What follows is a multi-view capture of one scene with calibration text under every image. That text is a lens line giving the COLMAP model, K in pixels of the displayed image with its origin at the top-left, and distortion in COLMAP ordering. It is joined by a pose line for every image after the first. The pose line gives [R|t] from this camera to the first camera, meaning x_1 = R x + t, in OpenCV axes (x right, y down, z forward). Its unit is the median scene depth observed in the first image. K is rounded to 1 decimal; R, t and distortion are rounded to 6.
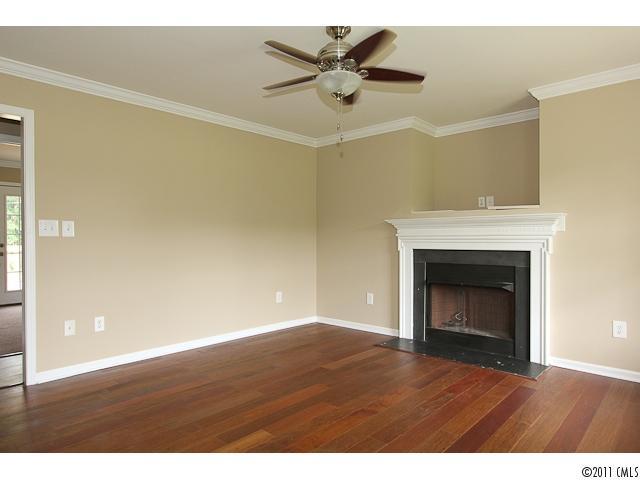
lens RADIAL K [[403.3, 0, 320.0], [0, 403.3, 240.0], [0, 0, 1]] dist [-0.001609, -0.000556]
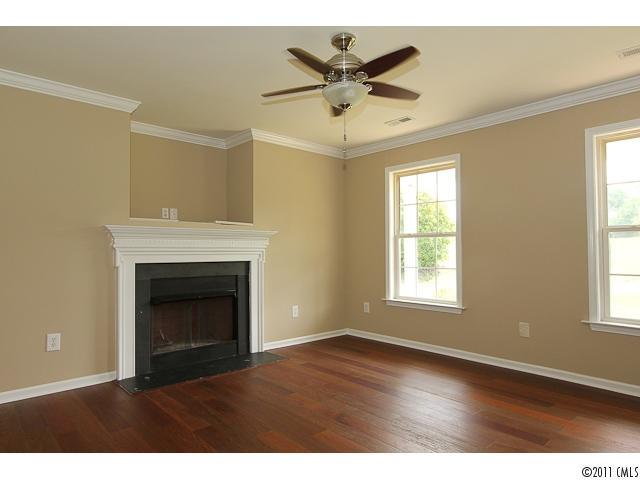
lens RADIAL K [[403.3, 0, 320.0], [0, 403.3, 240.0], [0, 0, 1]] dist [-0.001609, -0.000556]
pose [[0.096718, 0.028212, 0.994912, -0.620971], [0.004261, 0.999577, -0.028759, -0.000122], [-0.995303, 0.007021, 0.096557, 0.633918]]
